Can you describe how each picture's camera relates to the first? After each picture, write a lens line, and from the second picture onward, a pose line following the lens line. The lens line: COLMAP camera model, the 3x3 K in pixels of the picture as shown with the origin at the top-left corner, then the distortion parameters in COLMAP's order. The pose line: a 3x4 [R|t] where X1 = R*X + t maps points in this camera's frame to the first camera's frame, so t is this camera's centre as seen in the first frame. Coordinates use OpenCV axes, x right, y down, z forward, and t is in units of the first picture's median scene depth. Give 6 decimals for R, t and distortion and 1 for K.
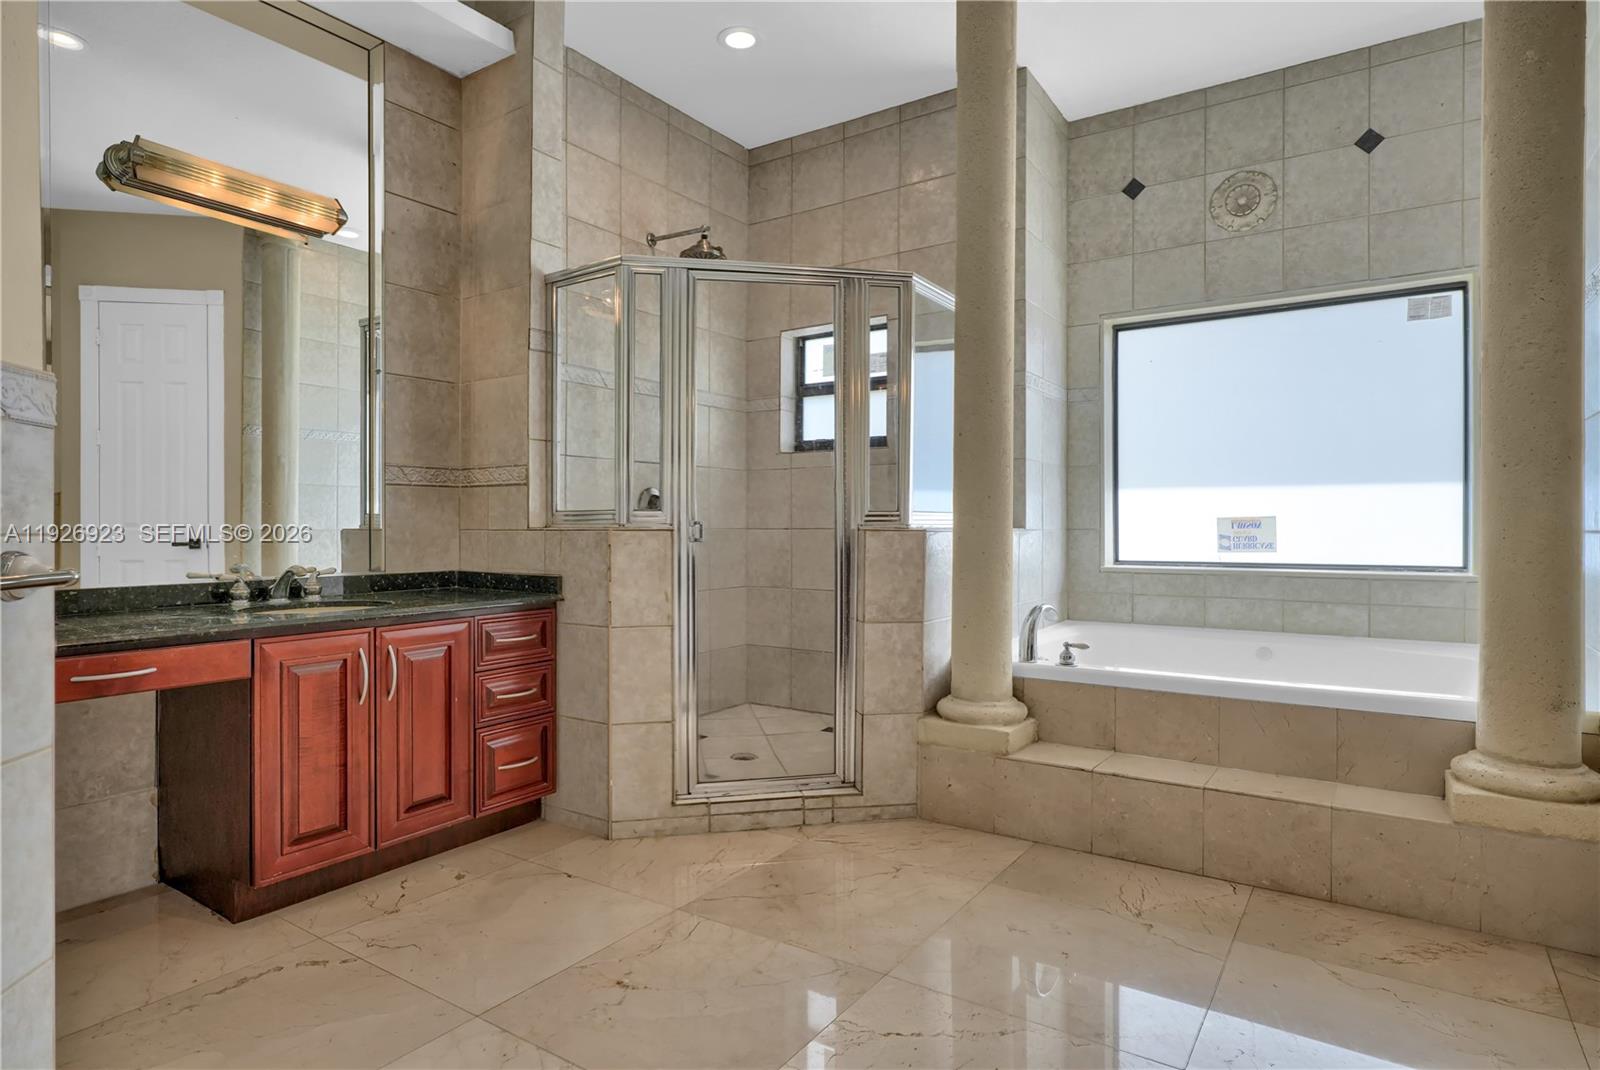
lens RADIAL K [[878.2, 0, 799.1], [0, 878.2, 535.5], [0, 0, 1]] dist [-0.004814, 0.003028]
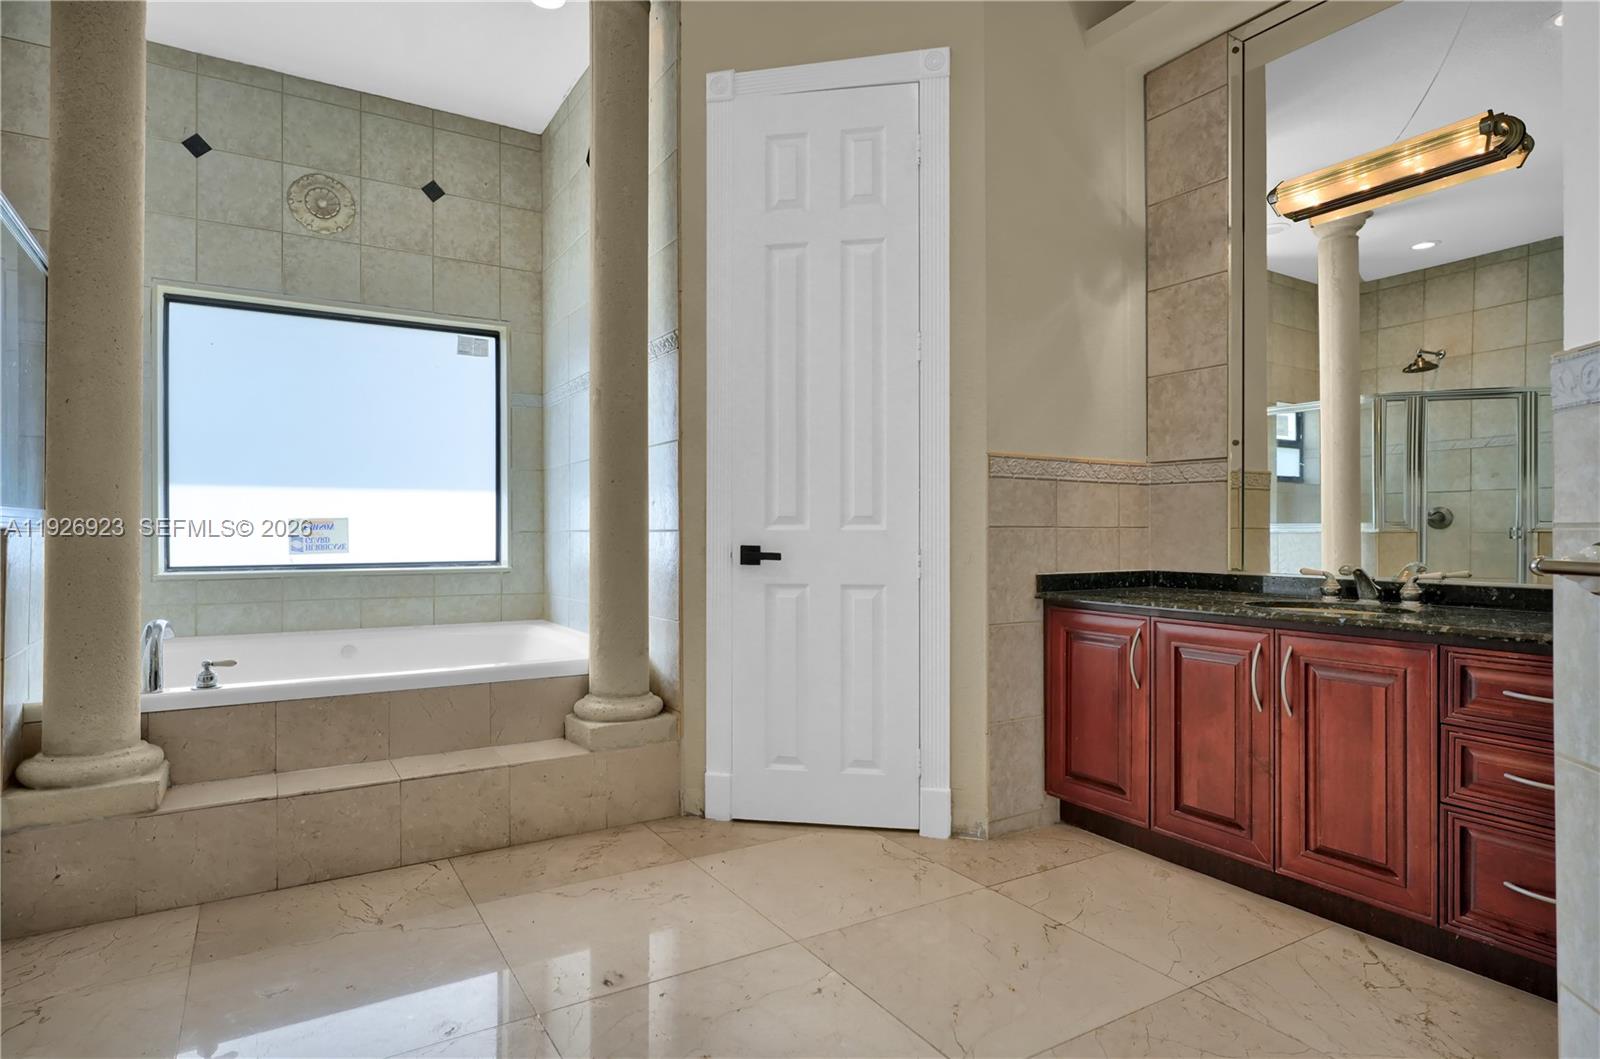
lens RADIAL K [[866.1, 0, 796.0], [0, 866.1, 526.7], [0, 0, 1]] dist [0.004529, -0.001497]
pose [[0.422469, 0.005021, 0.906363, -0.218784], [0.009457, 0.999906, -0.009947, 0.004770], [-0.906328, 0.012773, 0.422382, 0.123530]]
